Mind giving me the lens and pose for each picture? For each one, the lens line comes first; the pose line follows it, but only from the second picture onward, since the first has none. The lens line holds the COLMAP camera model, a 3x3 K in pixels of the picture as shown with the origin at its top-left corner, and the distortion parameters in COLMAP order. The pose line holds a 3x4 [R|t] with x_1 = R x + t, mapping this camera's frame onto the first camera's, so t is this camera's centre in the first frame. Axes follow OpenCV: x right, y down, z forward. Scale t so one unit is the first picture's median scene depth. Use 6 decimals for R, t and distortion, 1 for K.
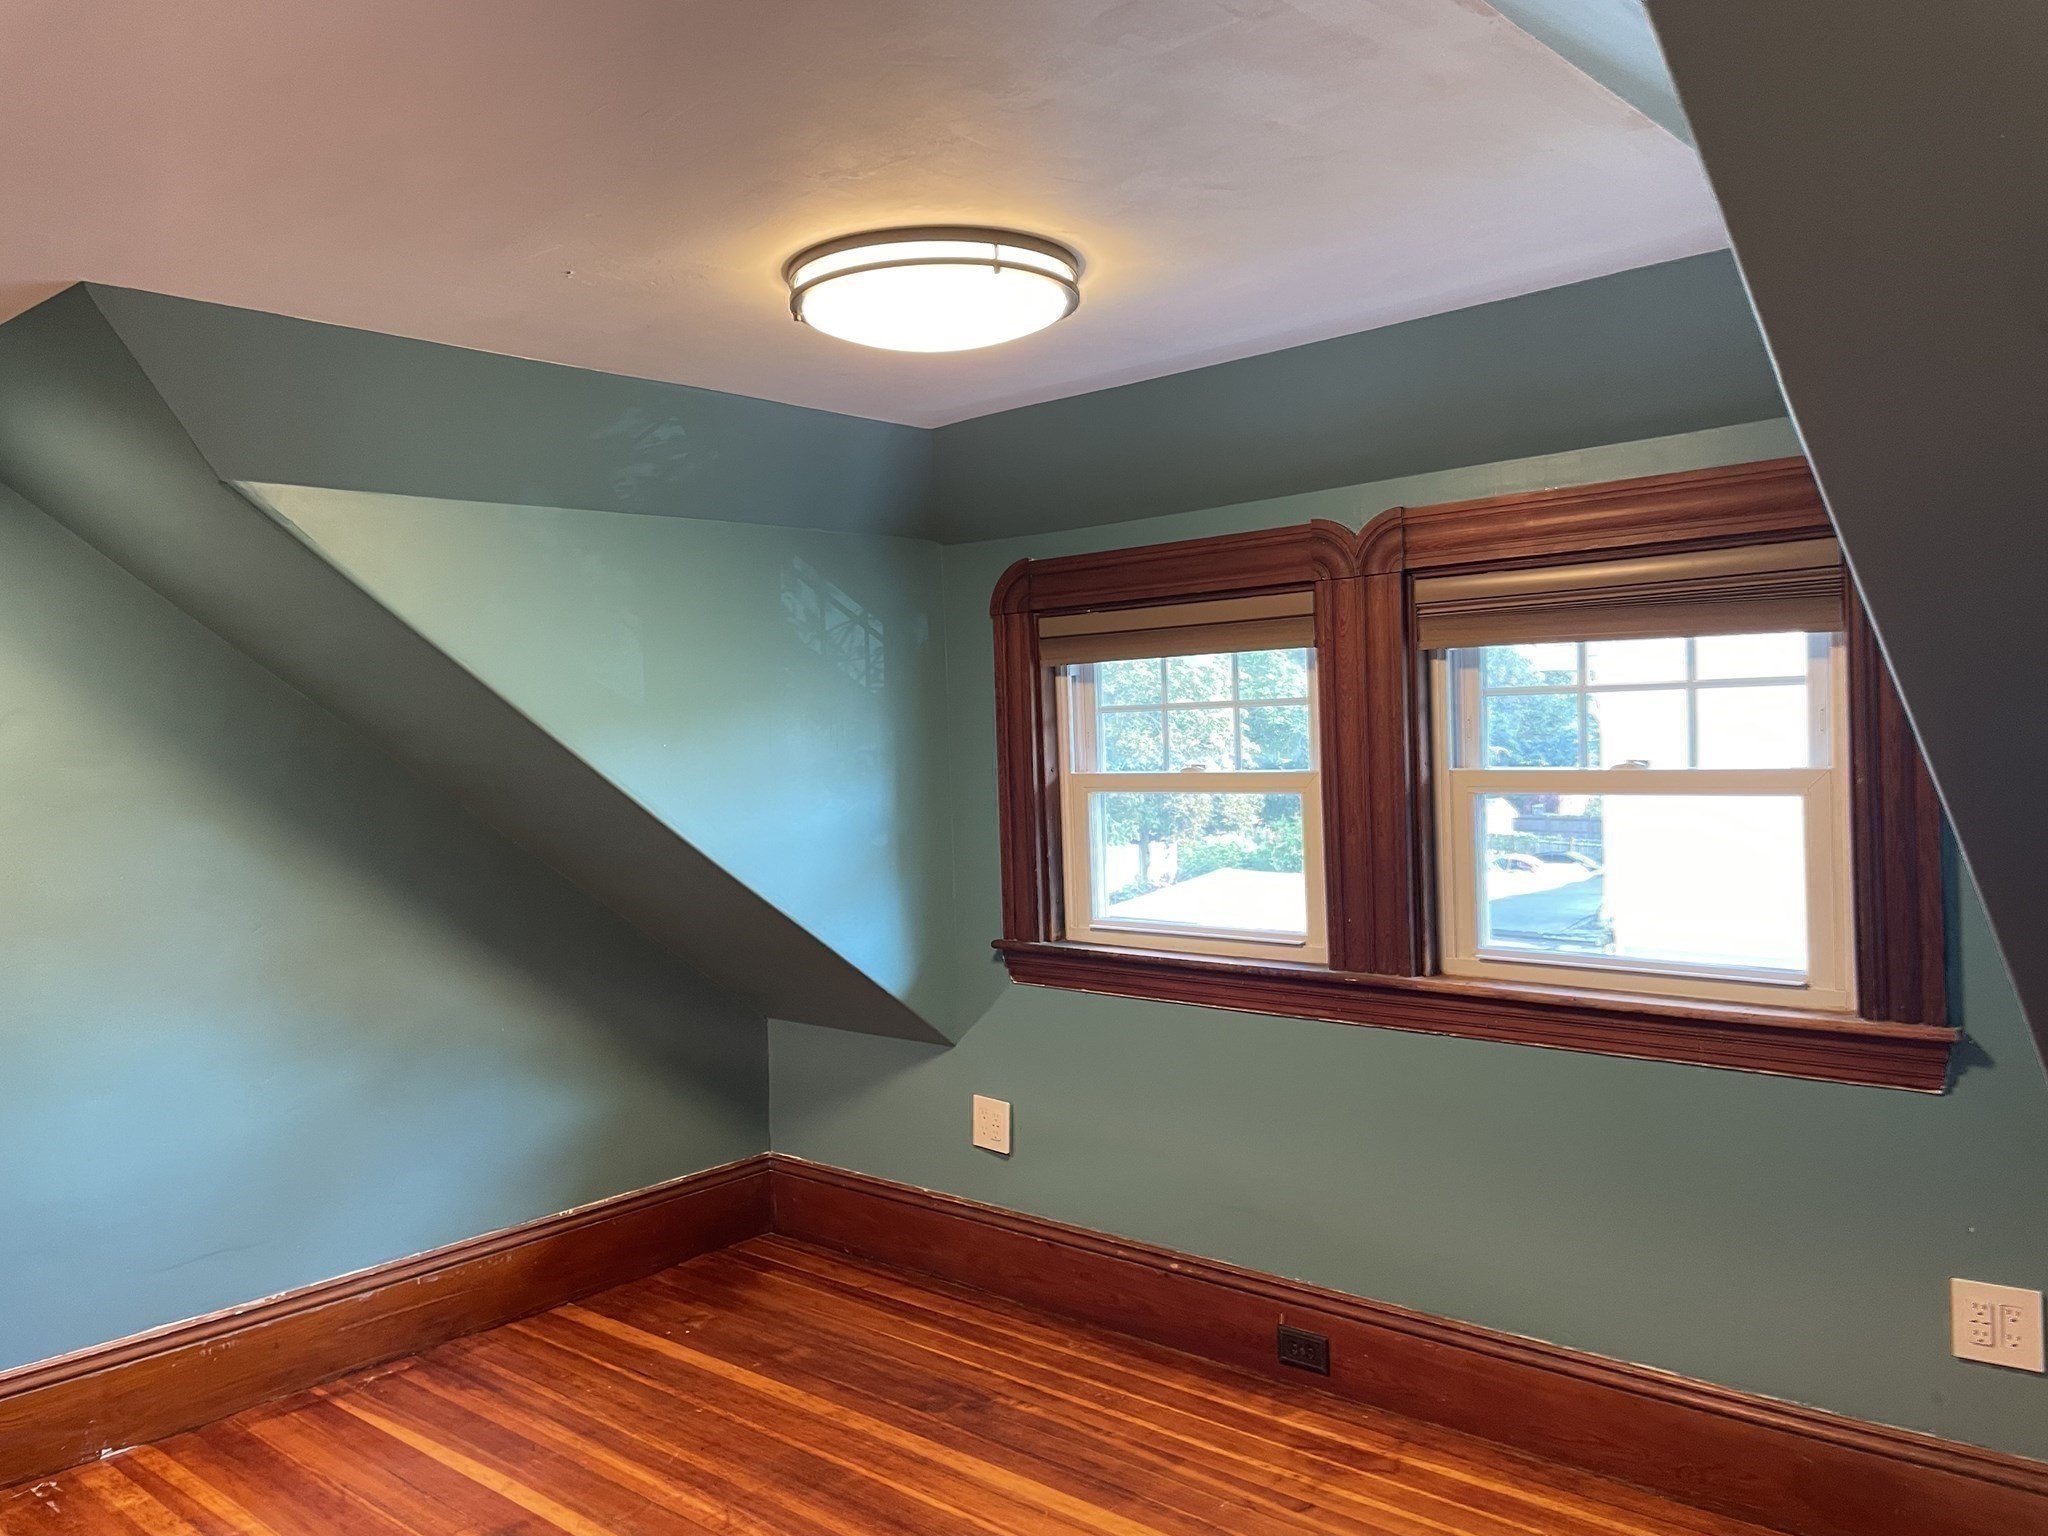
lens RADIAL K [[1562.3, 0, 1035.9], [0, 1562.3, 763.7], [0, 0, 1]] dist [0.069985, -0.004466]
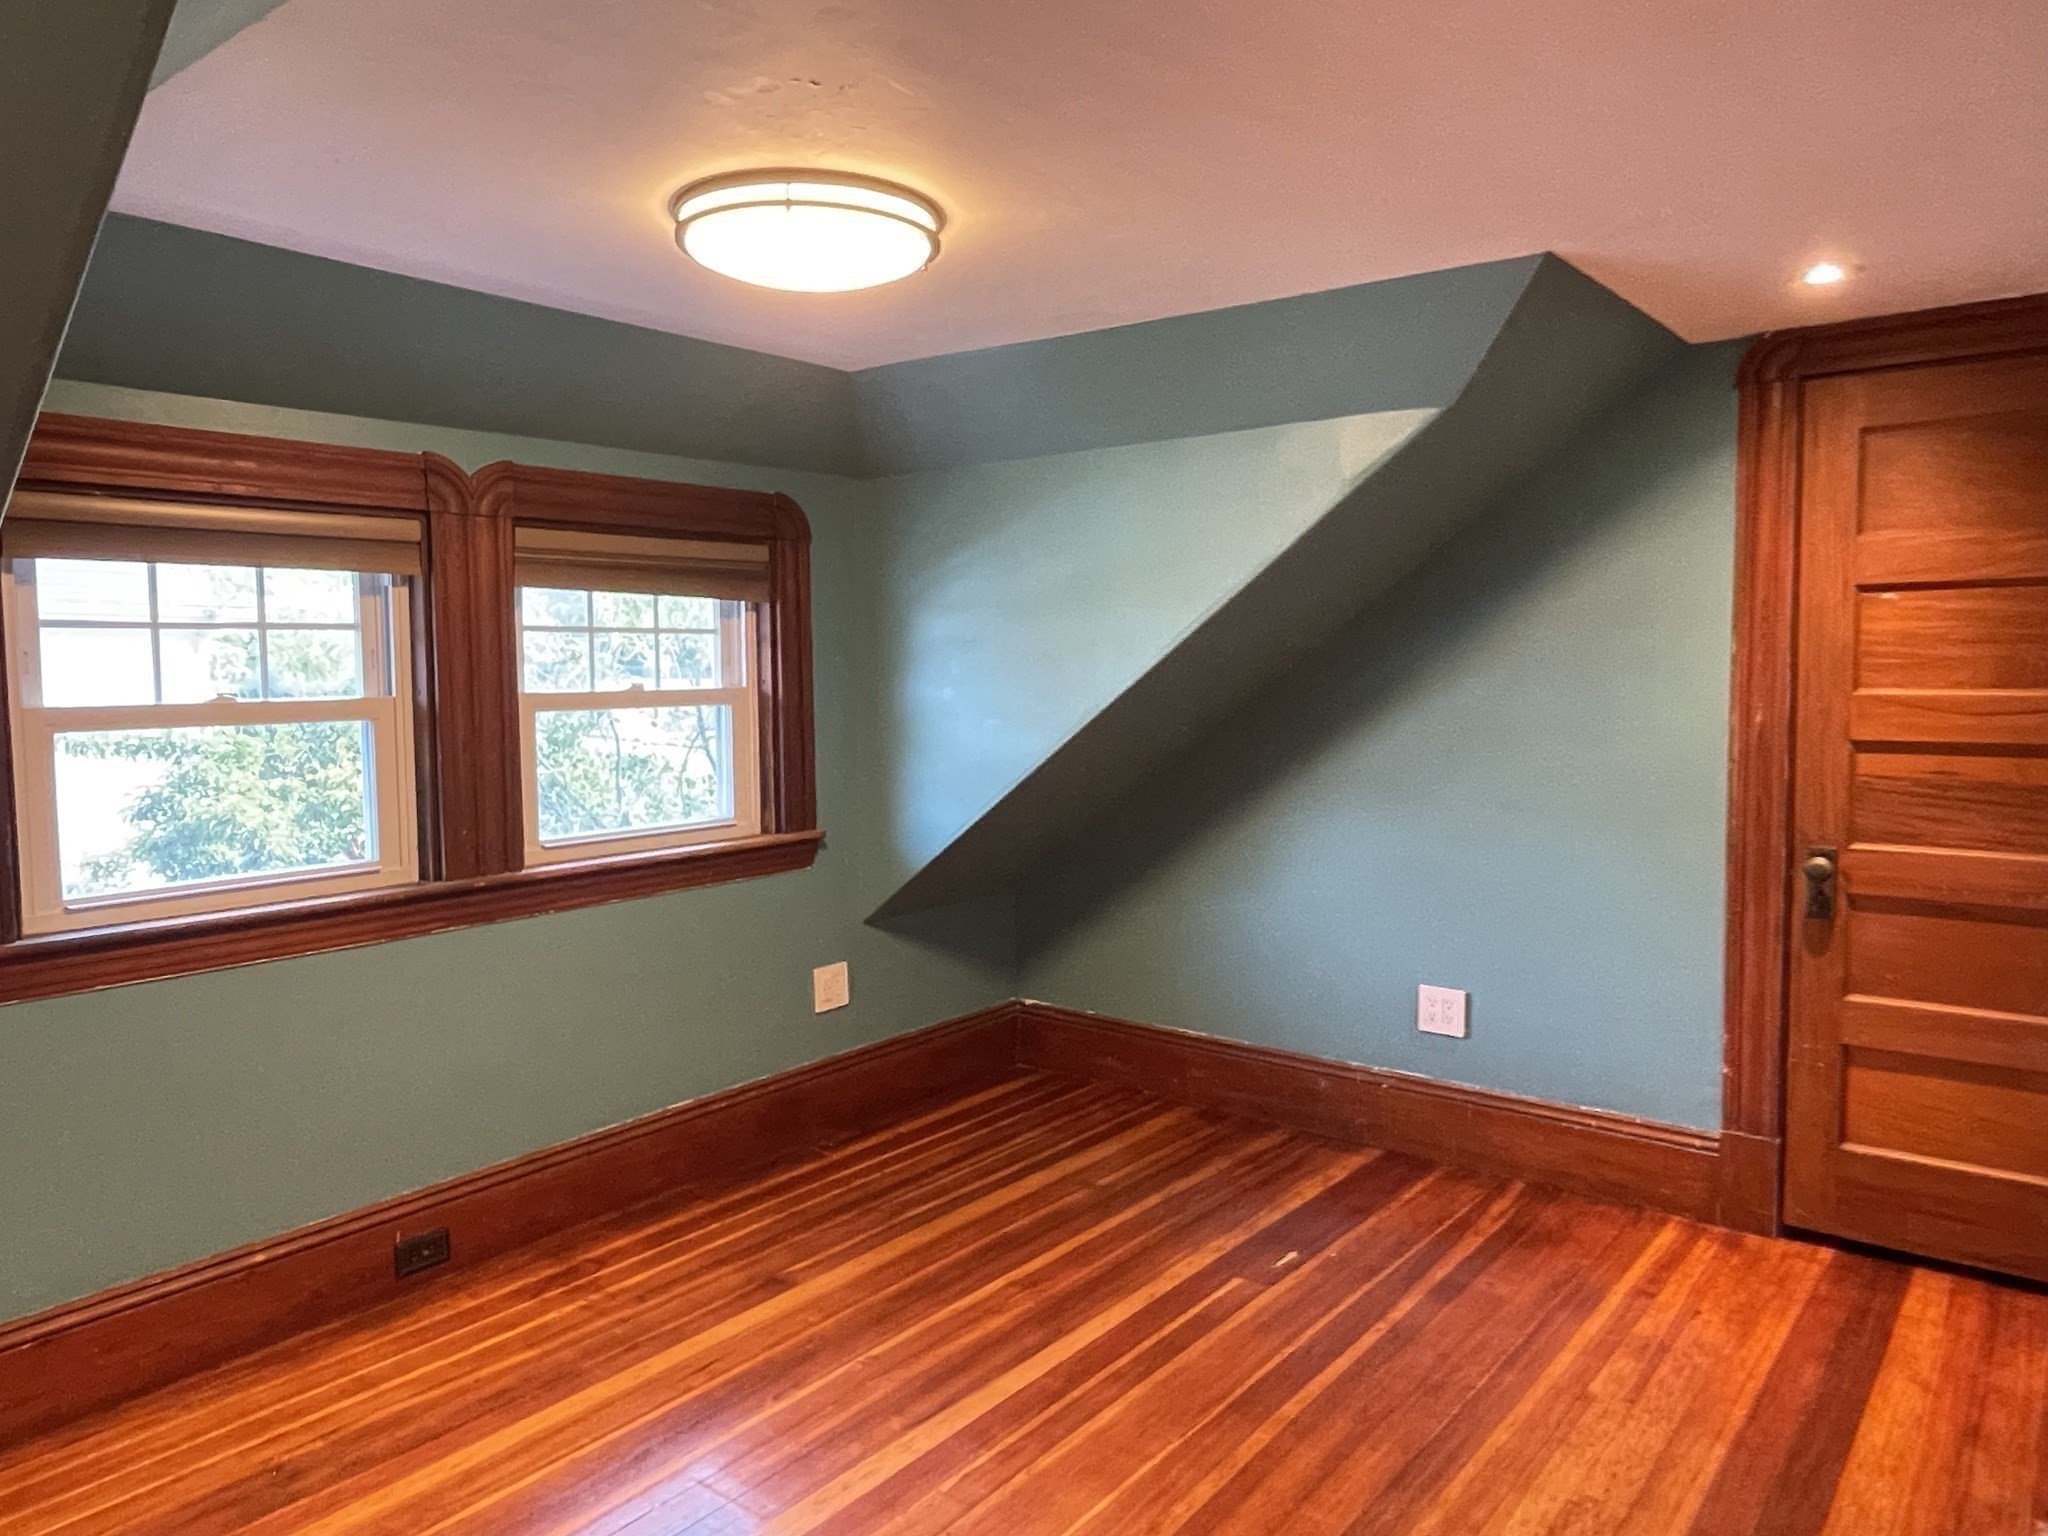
lens RADIAL K [[1378.0, 0, 1024.0], [0, 1378.0, 768.0], [0, 0, 1]] dist [0.001537, -0.001419]
pose [[-0.056232, -0.056399, 0.996824, -0.789971], [0.023606, 0.998049, 0.057800, 0.009899], [-0.998139, 0.026781, -0.054791, 0.686121]]
